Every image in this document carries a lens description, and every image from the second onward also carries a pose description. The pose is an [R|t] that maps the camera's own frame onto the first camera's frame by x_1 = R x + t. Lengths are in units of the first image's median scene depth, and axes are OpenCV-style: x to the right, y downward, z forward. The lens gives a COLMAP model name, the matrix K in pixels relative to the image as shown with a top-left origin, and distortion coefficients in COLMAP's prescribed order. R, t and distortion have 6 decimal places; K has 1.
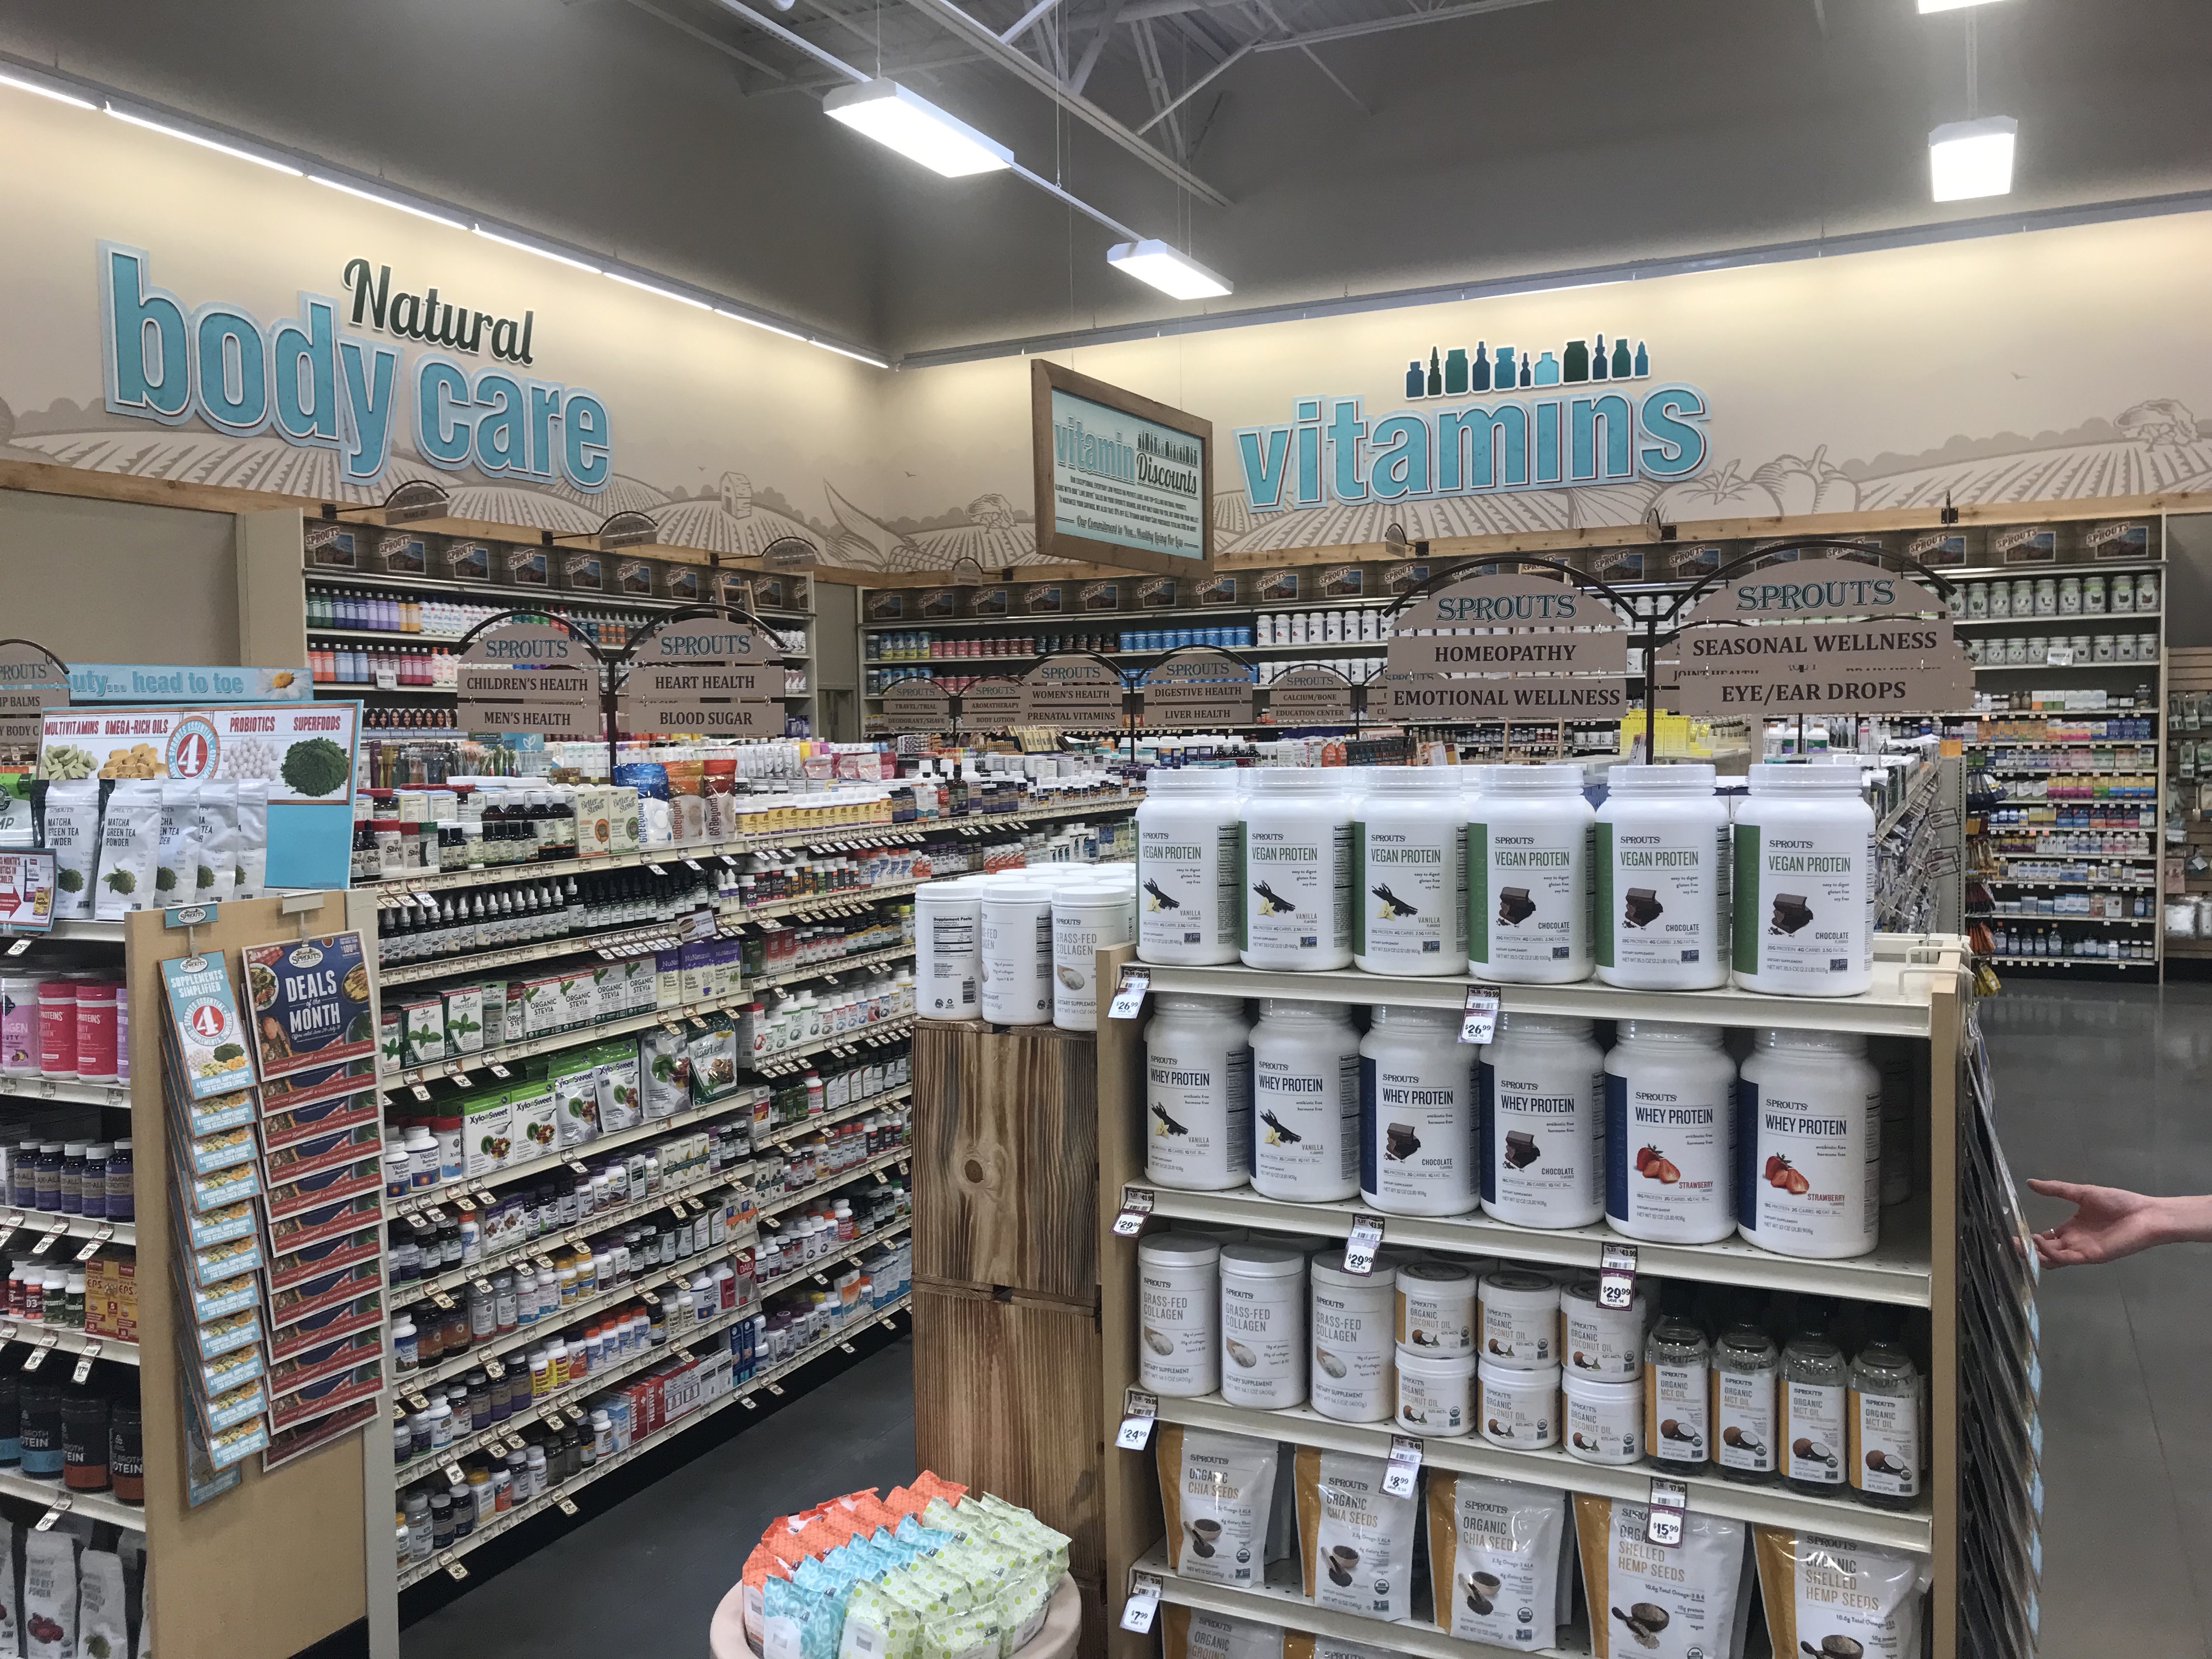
lens RADIAL K [[1809.2, 0, 1097.9], [0, 1809.2, 820.1], [0, 0, 1]] dist [0.018652, -0.001070]
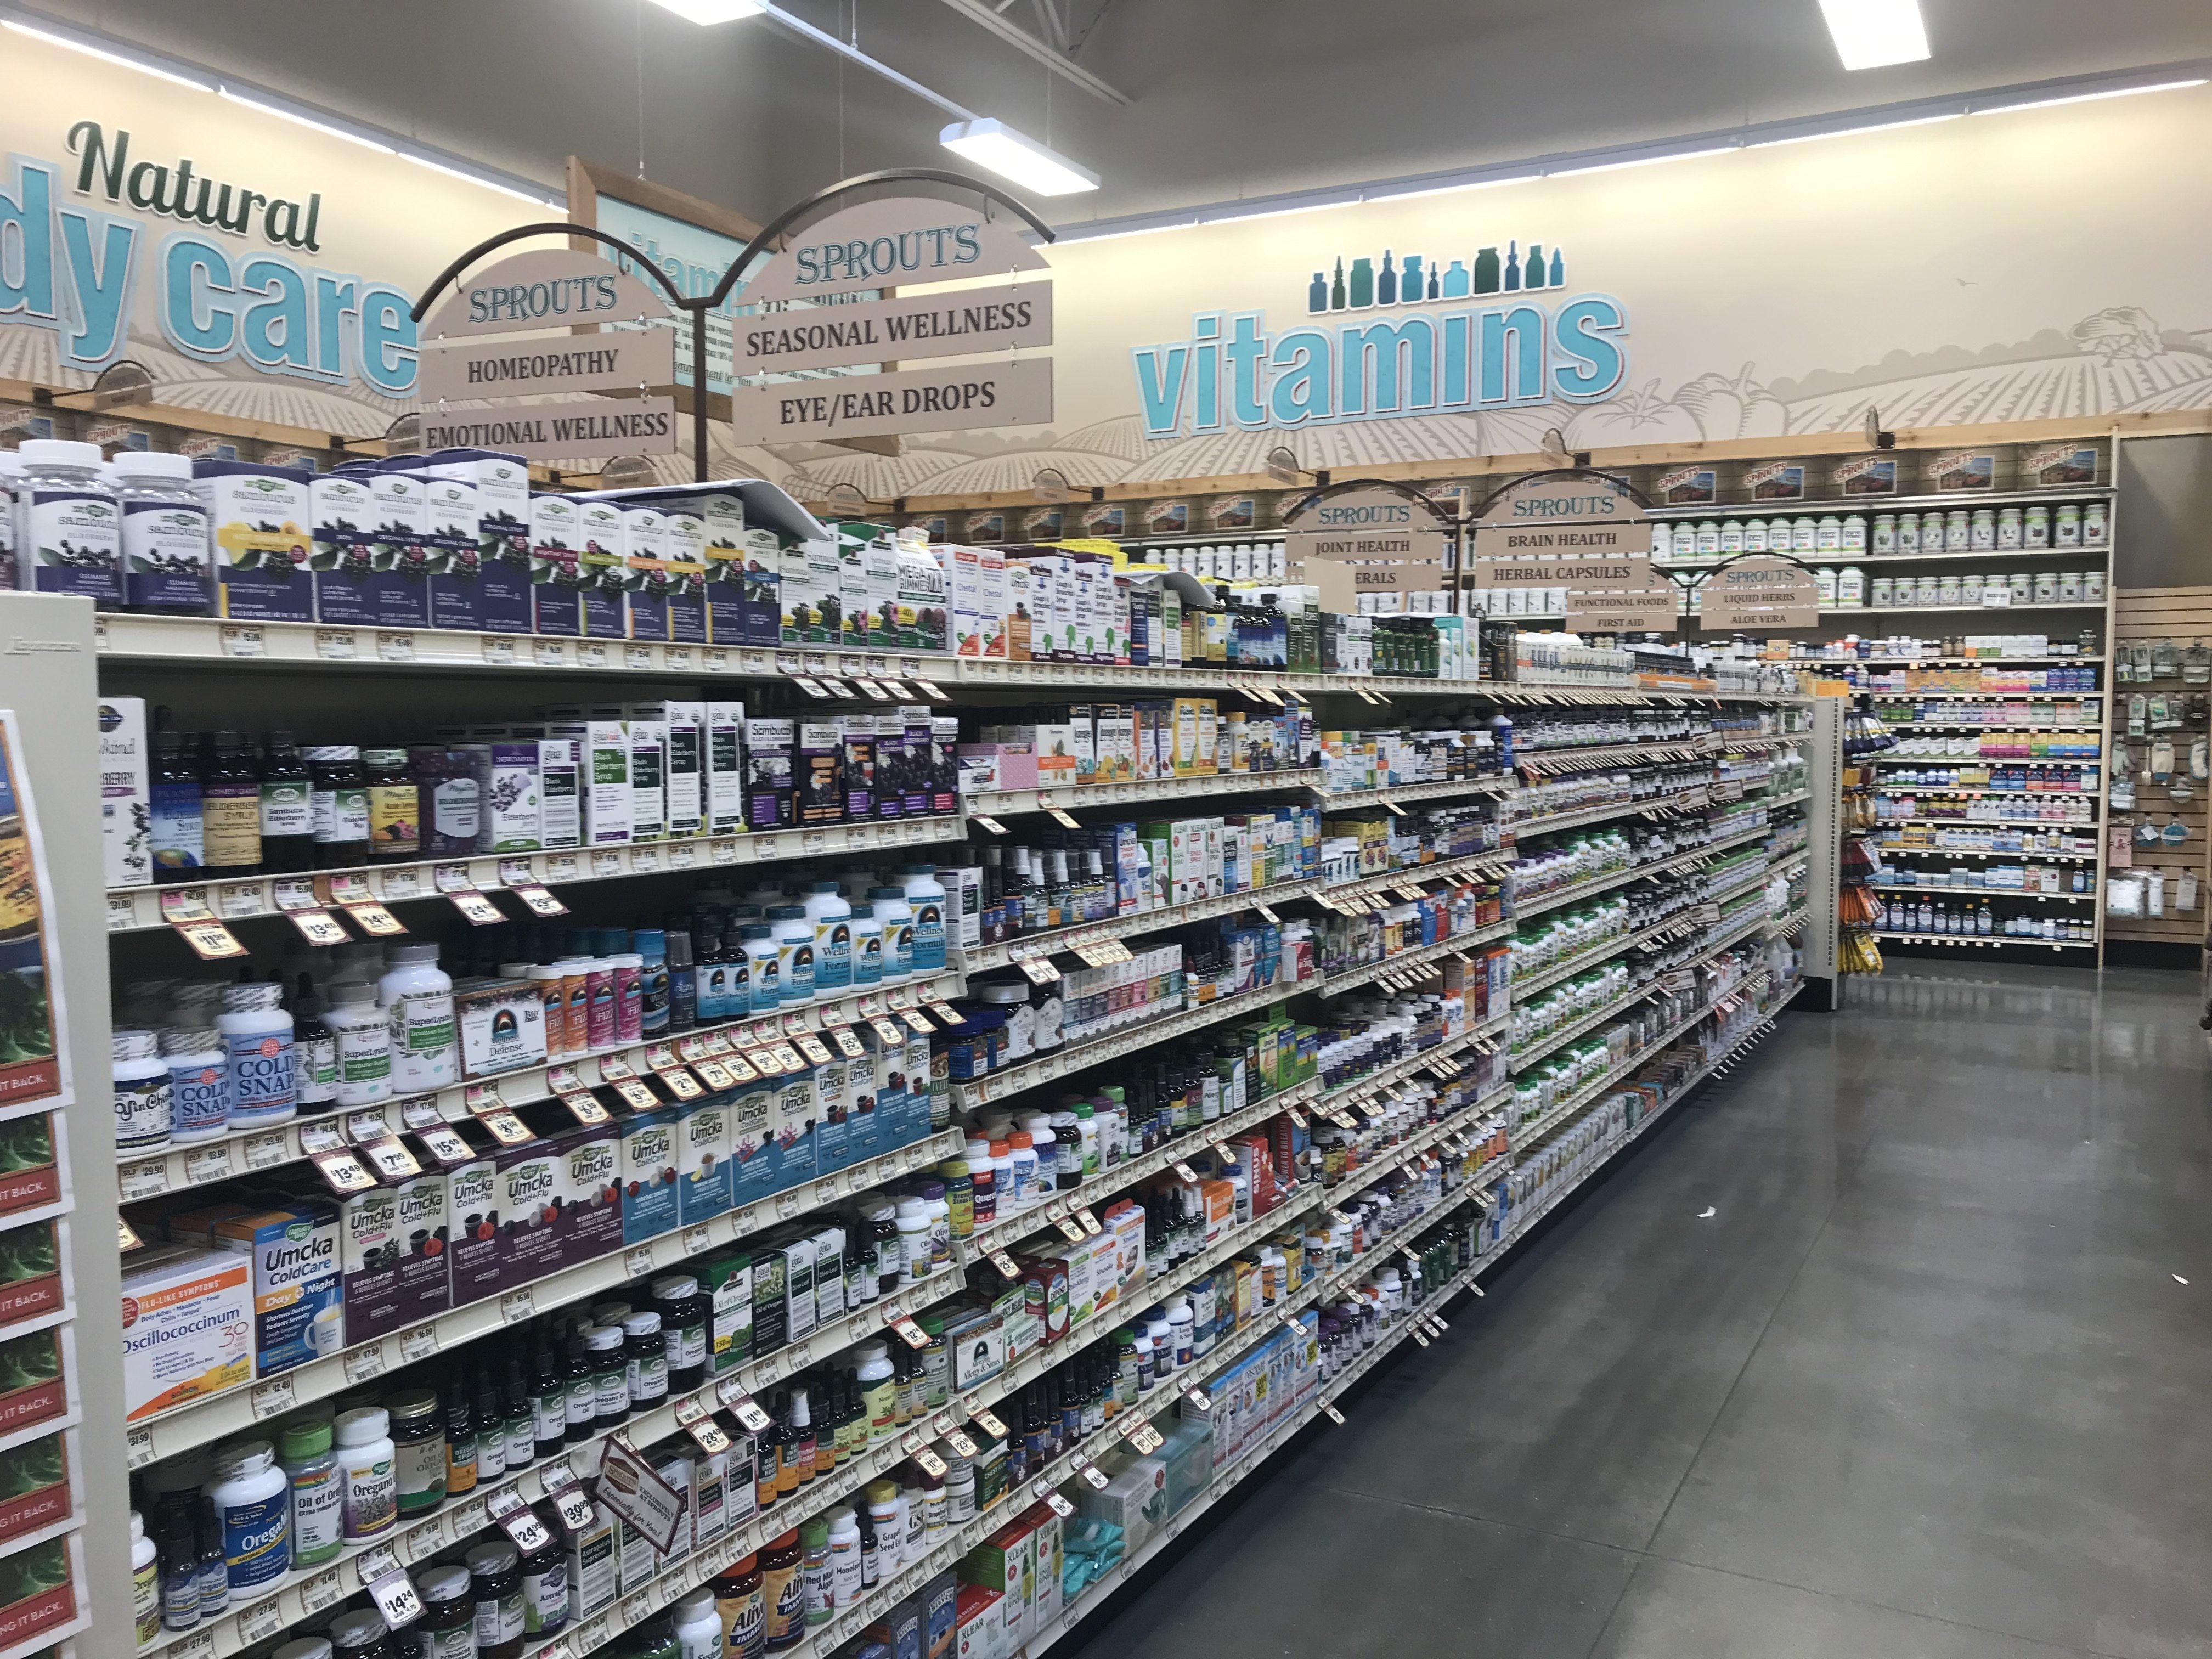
lens RADIAL K [[1809.2, 0, 1097.9], [0, 1809.2, 820.1], [0, 0, 1]] dist [0.018652, -0.001070]
pose [[0.998552, 0.023271, -0.048505, 0.137148], [-0.022799, 0.999687, 0.010270, 0.019621], [0.048729, -0.009149, 0.998770, 0.092896]]
